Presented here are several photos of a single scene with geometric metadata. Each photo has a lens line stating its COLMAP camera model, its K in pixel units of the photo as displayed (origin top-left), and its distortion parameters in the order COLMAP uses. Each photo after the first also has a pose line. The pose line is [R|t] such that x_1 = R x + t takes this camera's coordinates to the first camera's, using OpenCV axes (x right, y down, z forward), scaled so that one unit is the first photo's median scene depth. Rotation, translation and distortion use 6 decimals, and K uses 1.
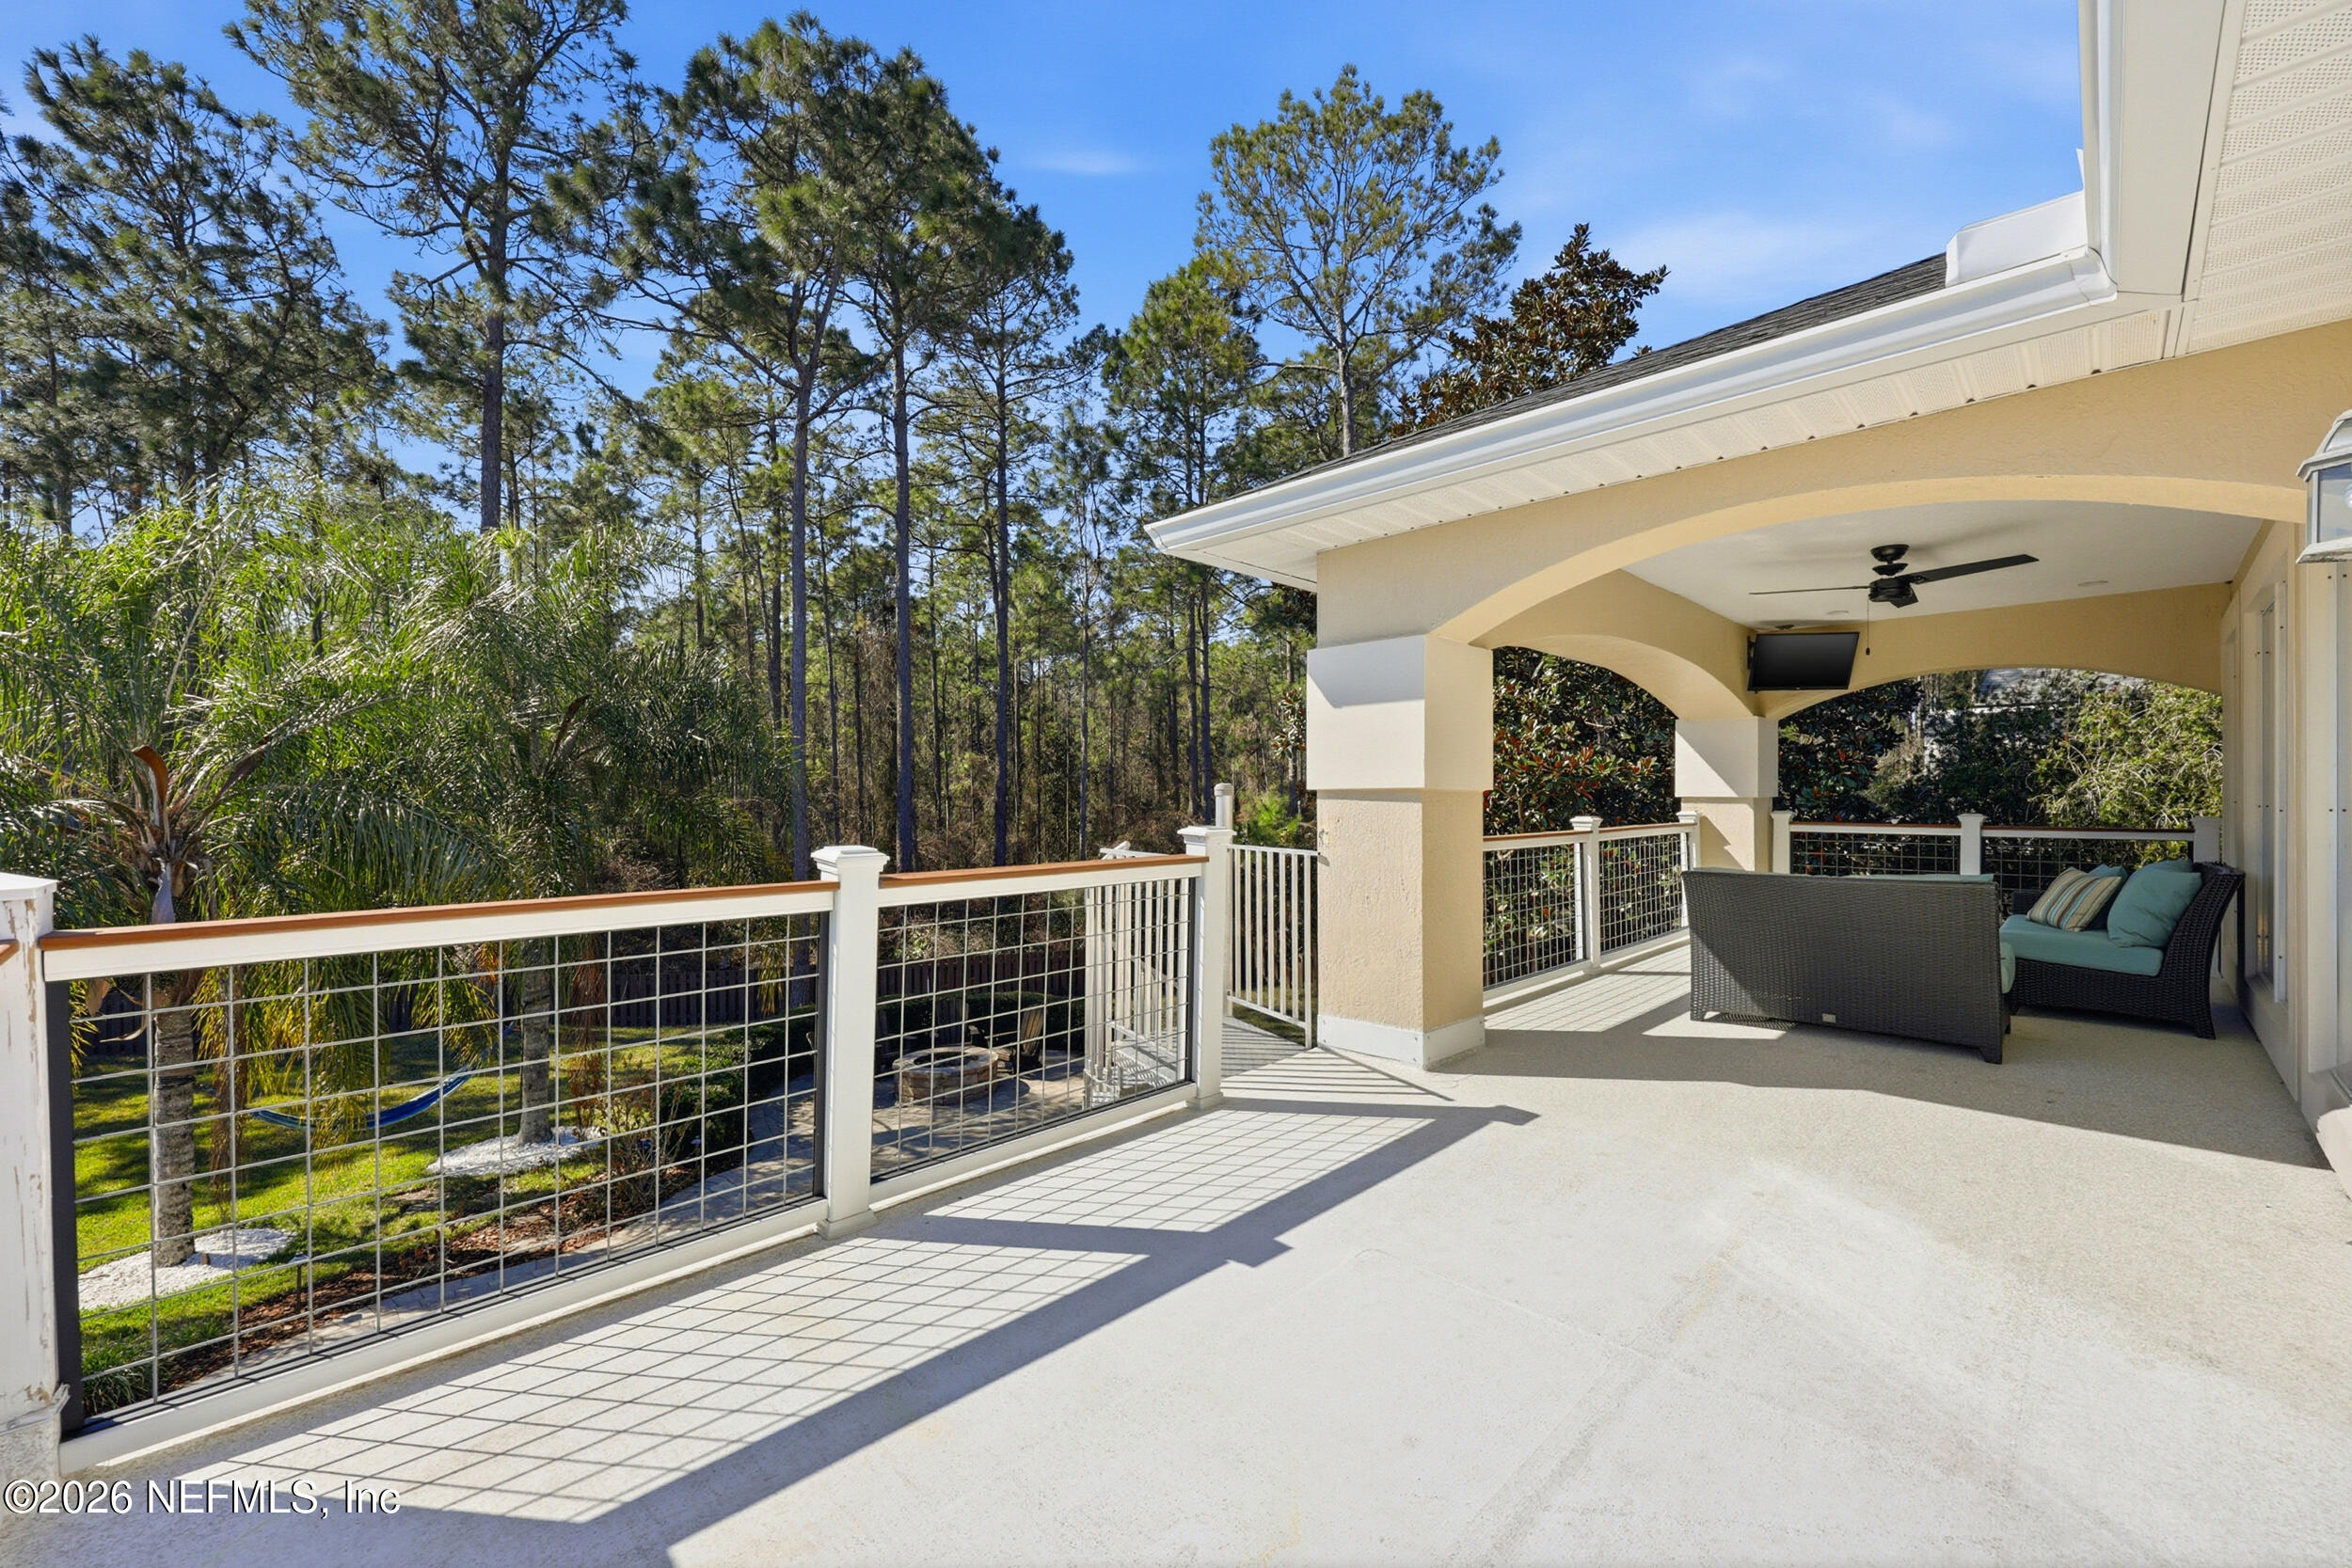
lens RADIAL K [[935.5, 0, 1176.0], [0, 935.5, 784.0], [0, 0, 1]] dist [0.001958, -0.000808]
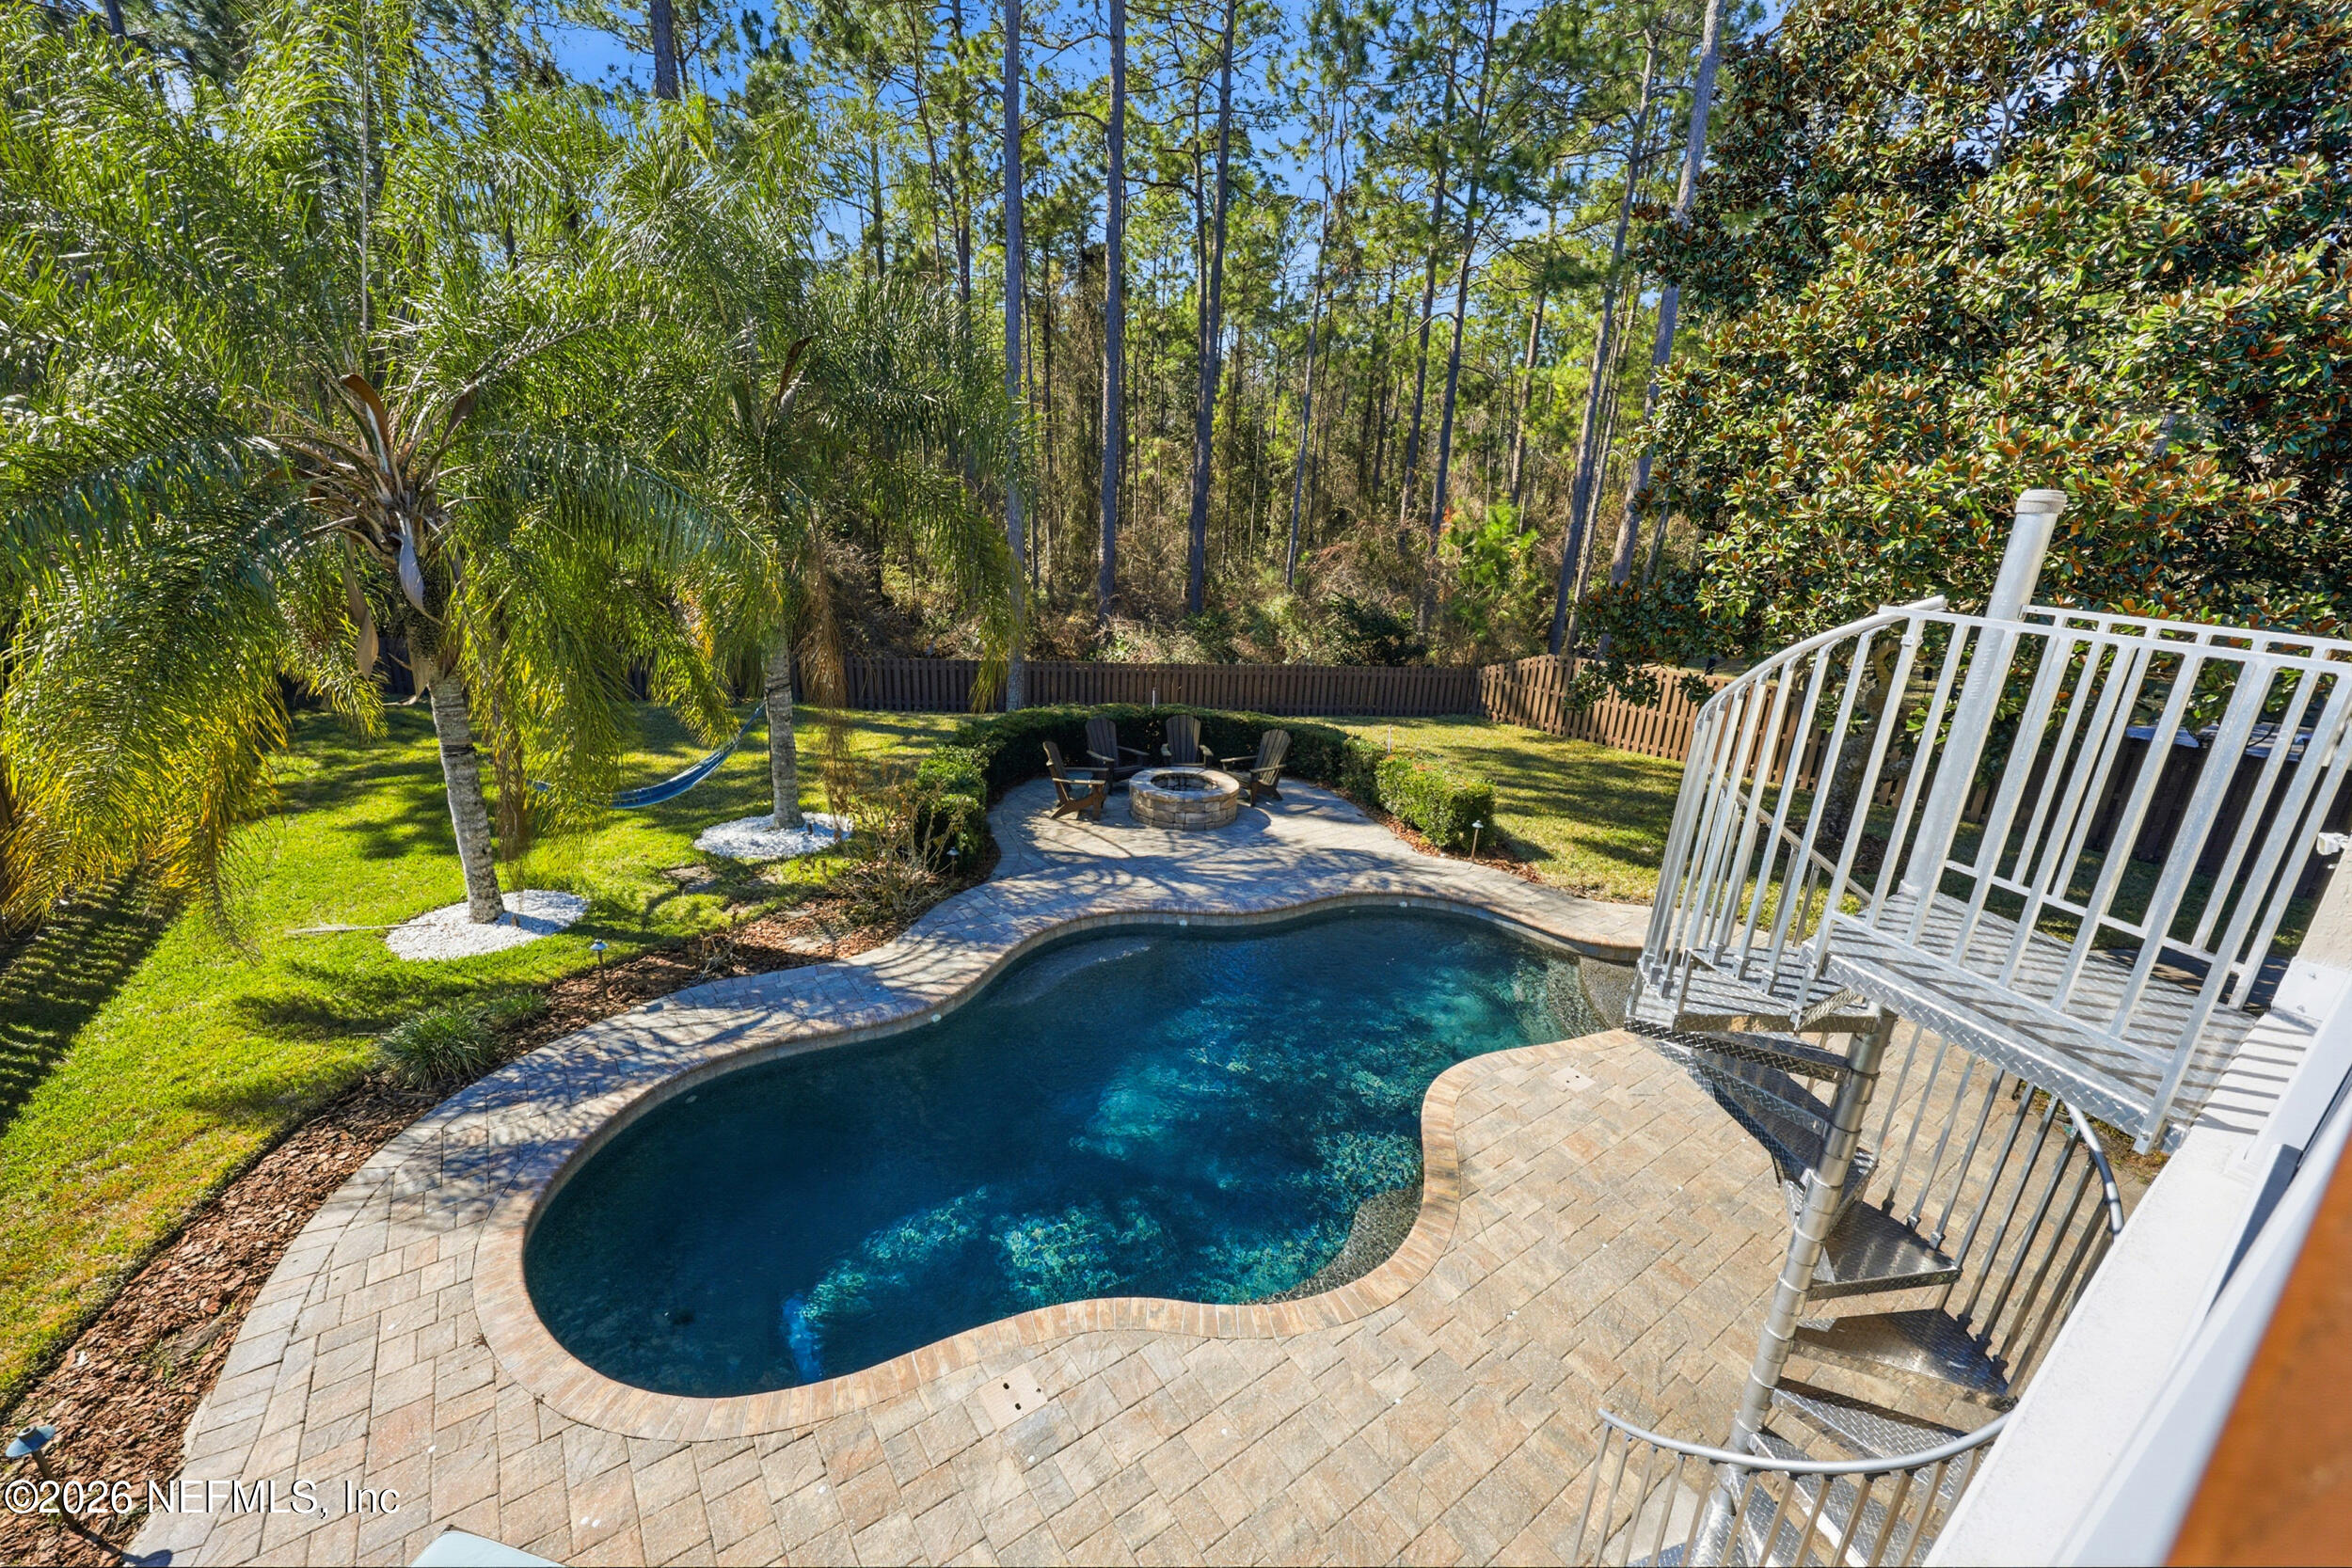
lens RADIAL K [[935.5, 0, 1176.0], [0, 935.5, 784.0], [0, 0, 1]] dist [0.001958, -0.000808]
pose [[0.983181, 0.104308, -0.149919, -0.160119], [-0.053387, 0.949150, 0.310266, 0.007512], [0.174659, -0.297044, 0.938754, 0.179372]]
